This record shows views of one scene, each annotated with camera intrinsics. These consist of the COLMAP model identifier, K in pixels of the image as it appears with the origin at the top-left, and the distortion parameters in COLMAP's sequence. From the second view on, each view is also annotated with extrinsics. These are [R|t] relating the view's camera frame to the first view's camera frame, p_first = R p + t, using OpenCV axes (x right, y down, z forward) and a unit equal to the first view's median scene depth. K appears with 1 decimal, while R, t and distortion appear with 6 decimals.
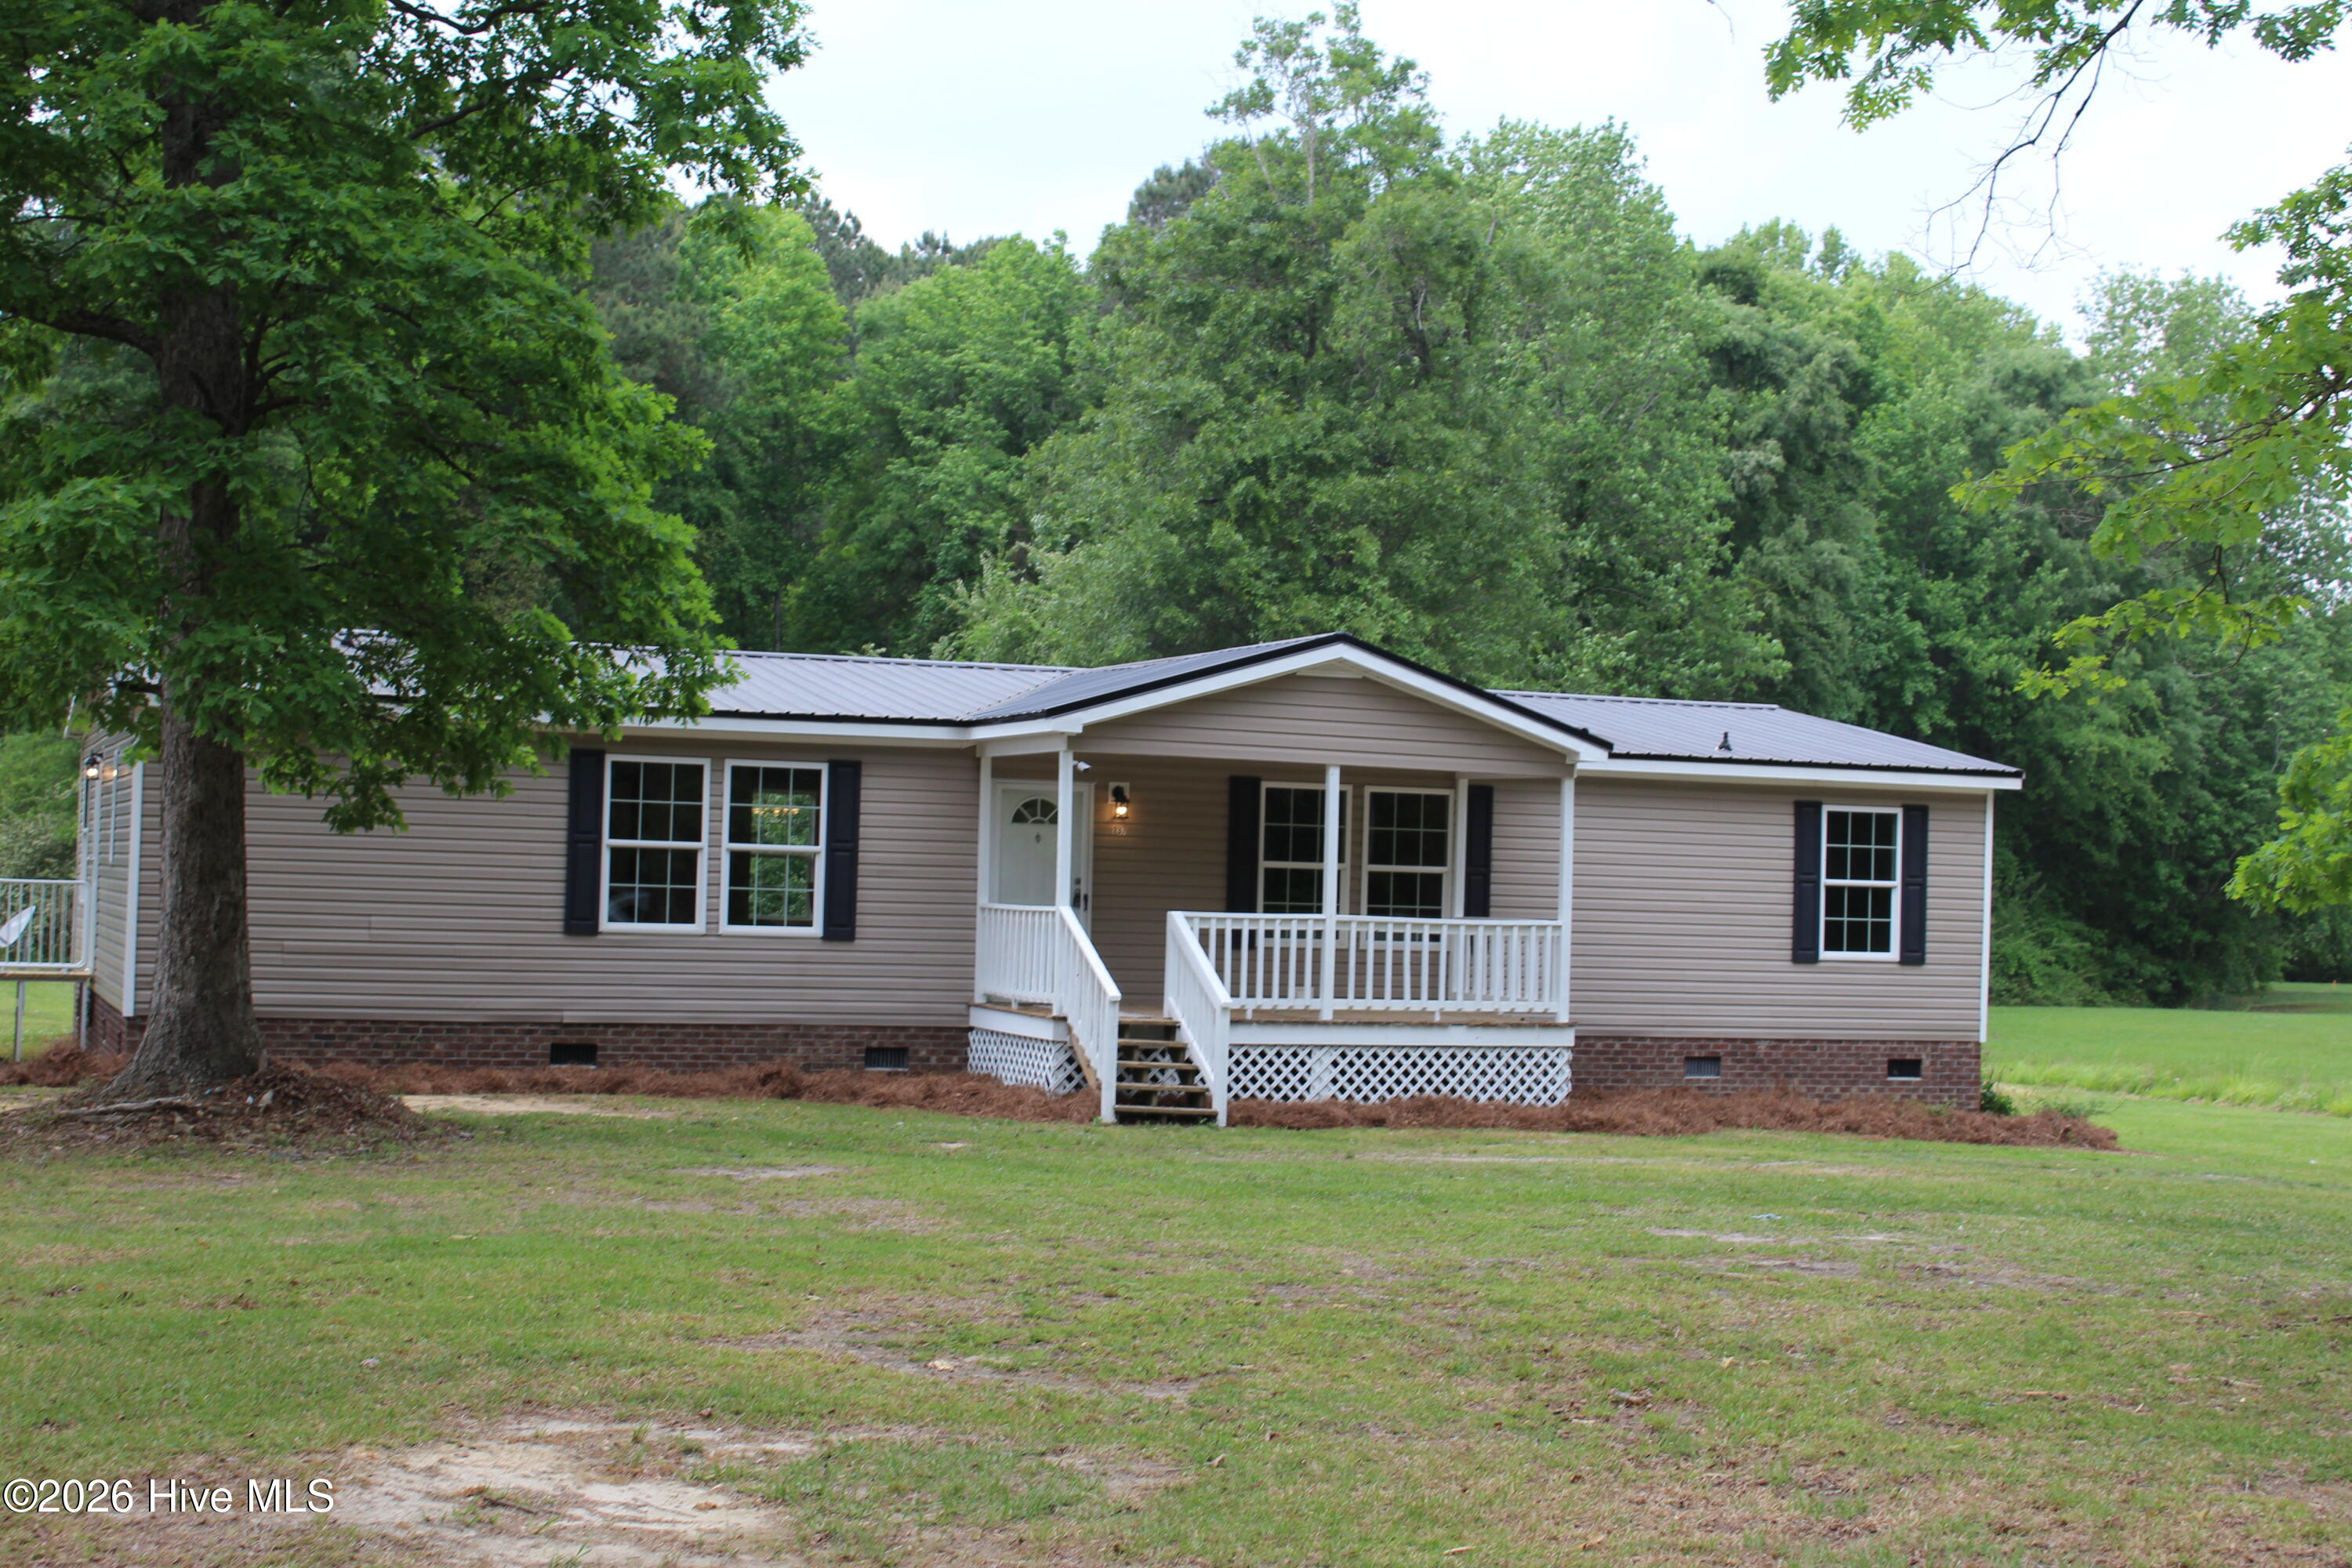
lens RADIAL K [[3399.9, 0, 1176.0], [0, 3399.9, 784.0], [0, 0, 1]] dist [-0.030133, -0.015902]
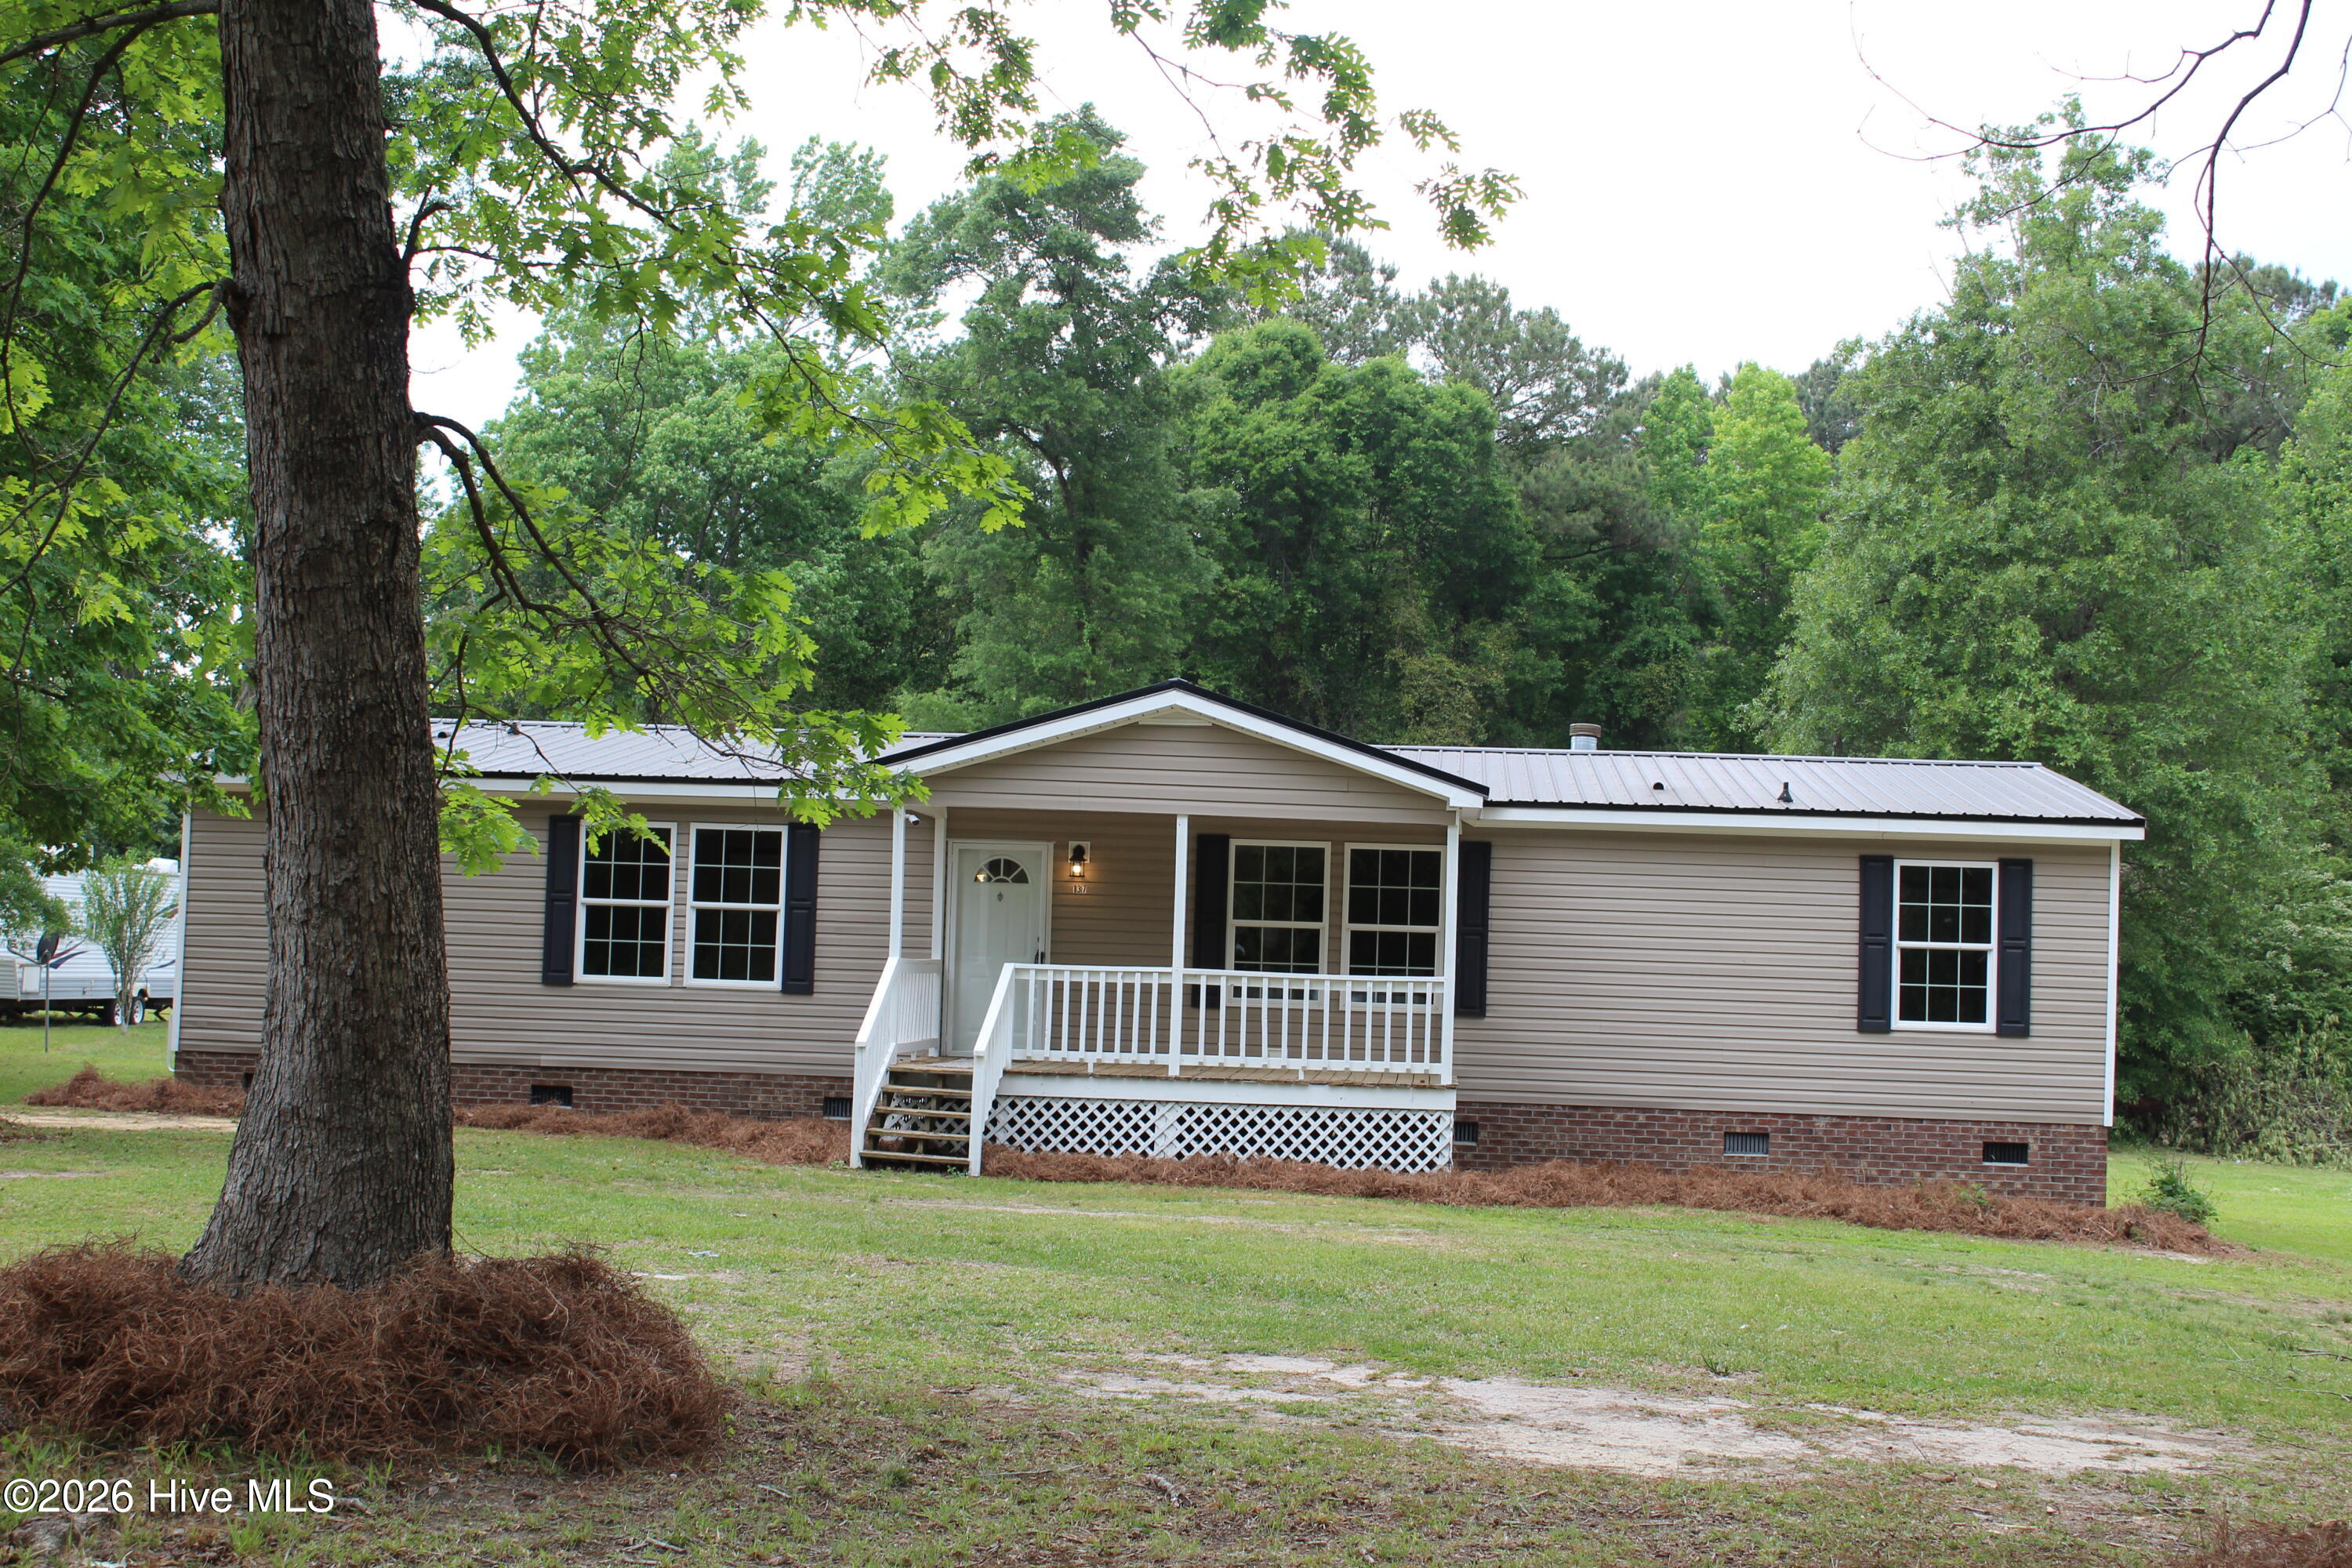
lens RADIAL K [[3031.1, 0, 1179.9], [0, 3031.1, 788.1], [0, 0, 1]] dist [-0.069023, 0.131842]
pose [[0.899210, -0.025305, -0.436784, 0.416061], [0.005013, 0.998856, -0.047549, 0.027457], [0.437488, 0.040567, 0.898309, 0.208494]]
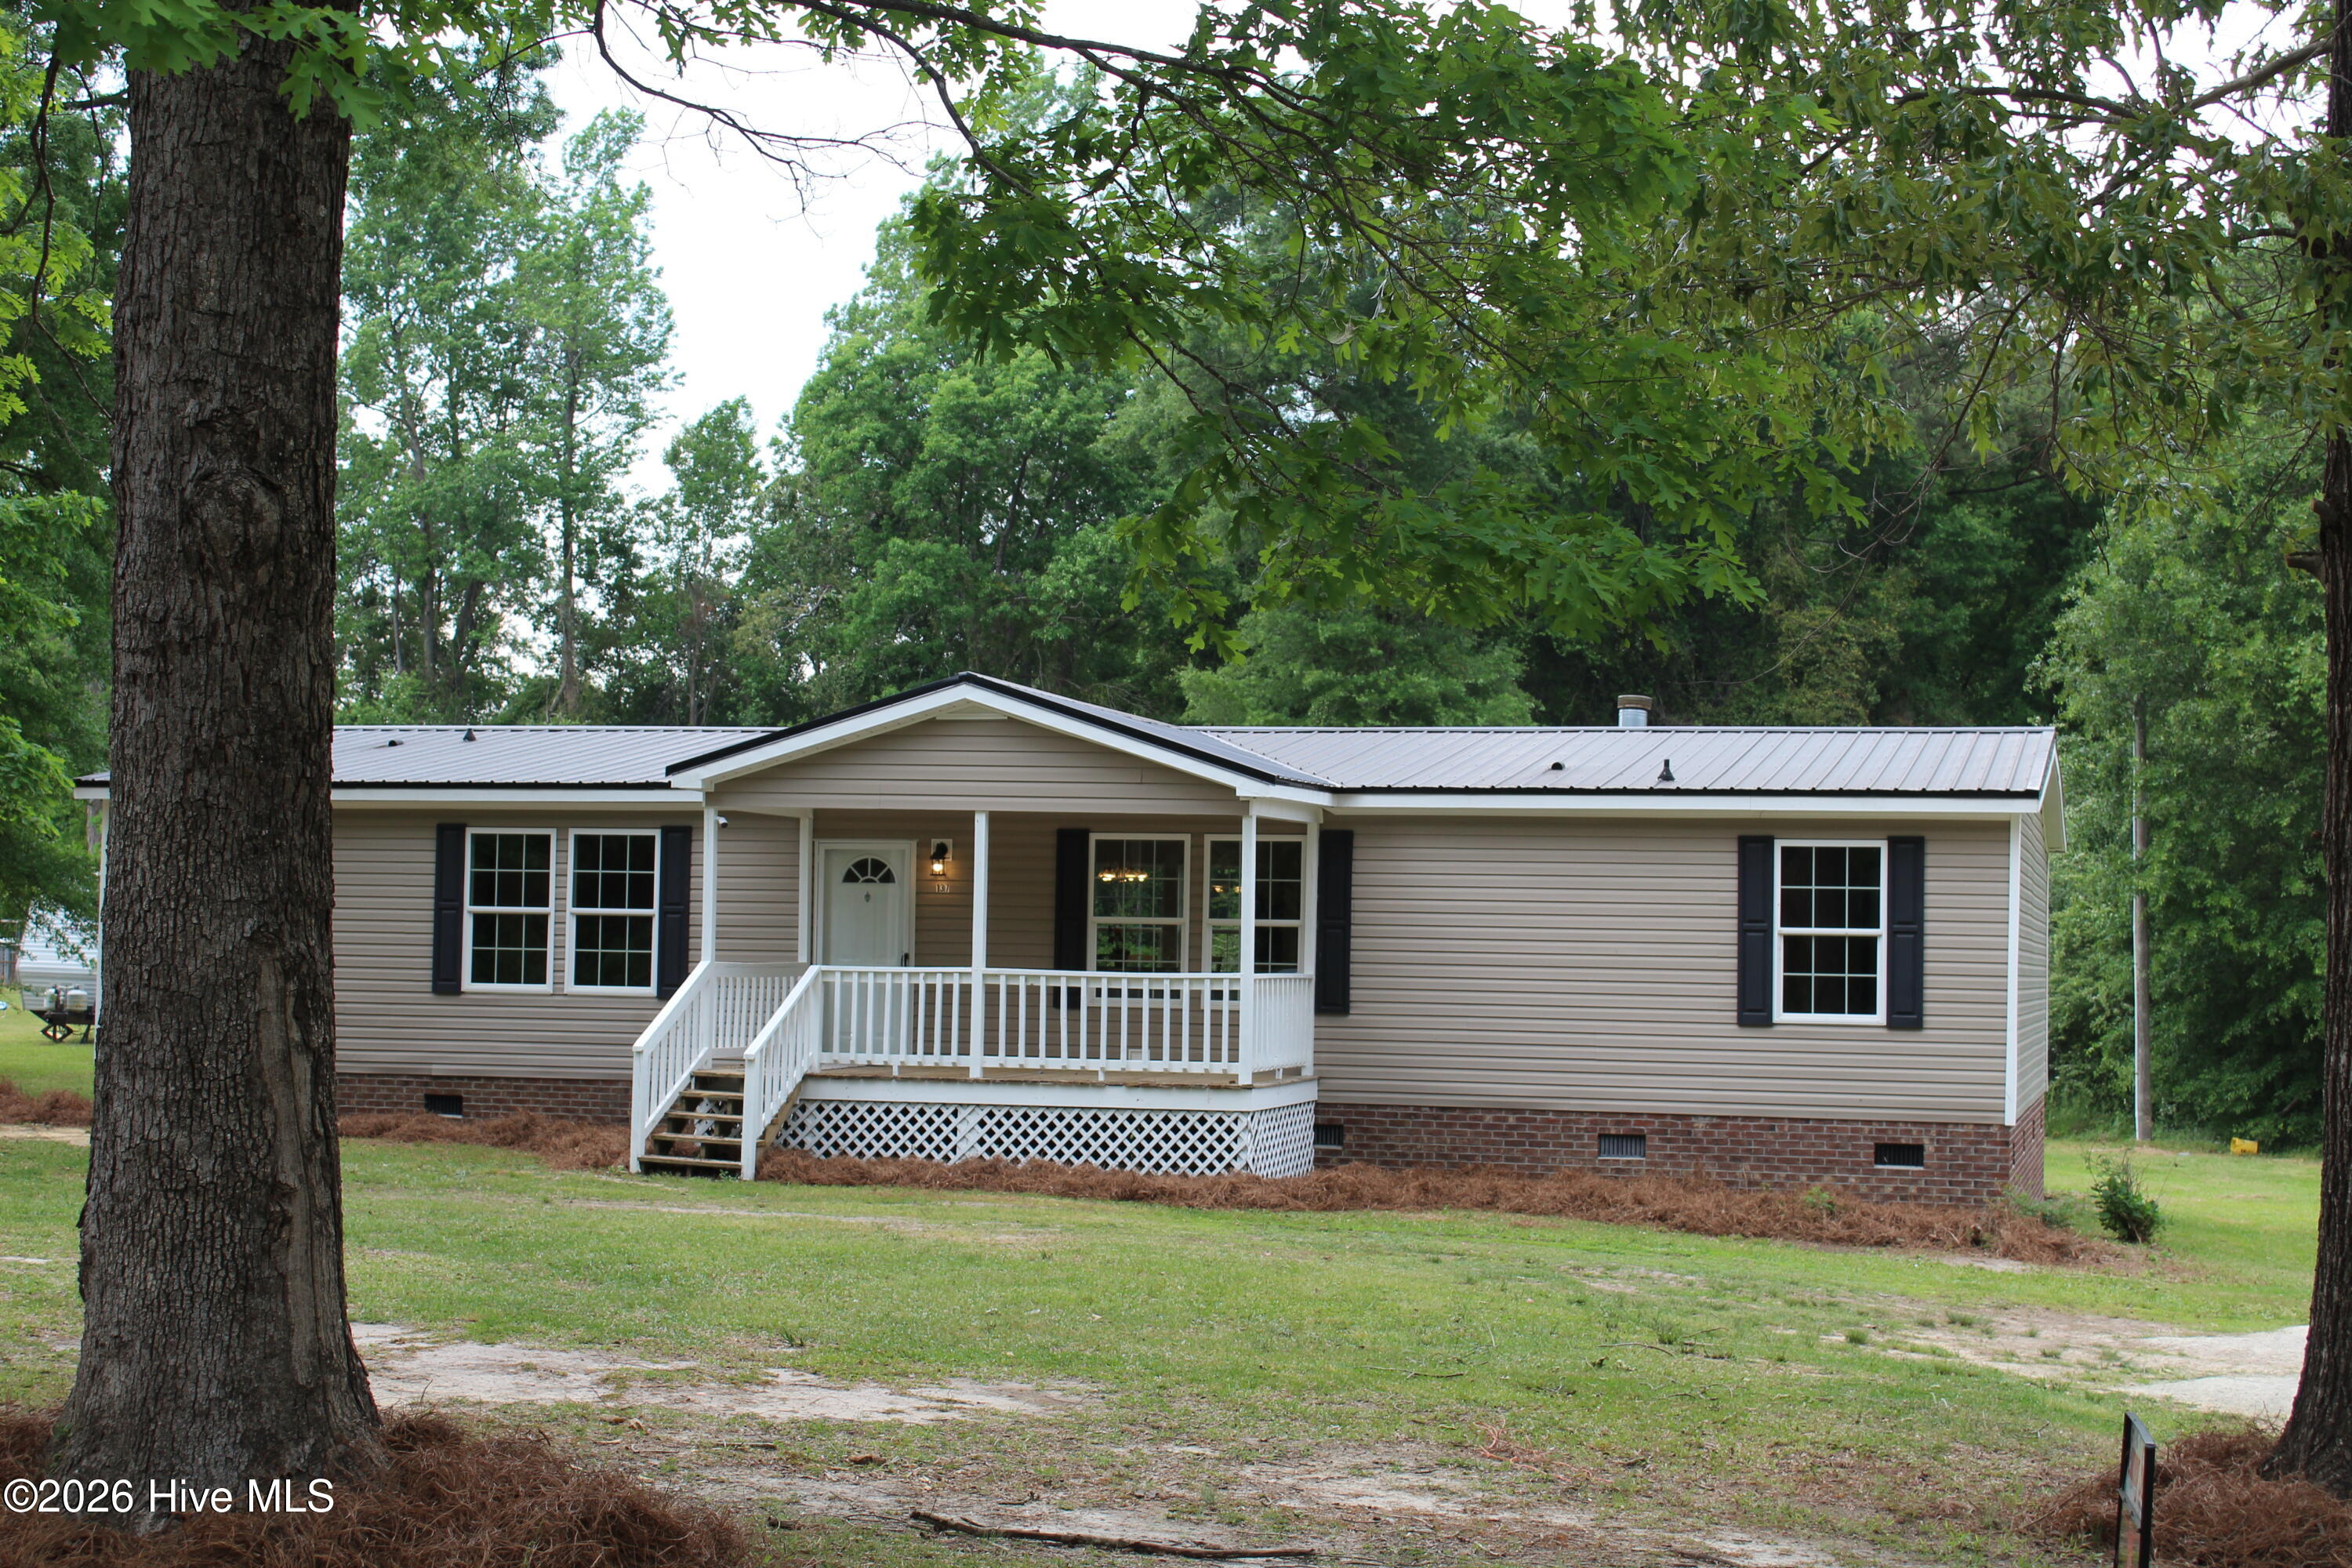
lens RADIAL K [[3471.1, 0, 1176.0], [0, 3471.1, 784.0], [0, 0, 1]] dist [-0.030697, -0.024657]
pose [[0.801449, -0.044017, -0.596442, 0.655954], [0.021870, 0.998778, -0.044321, 0.030470], [0.597664, 0.022477, 0.801432, 0.242085]]
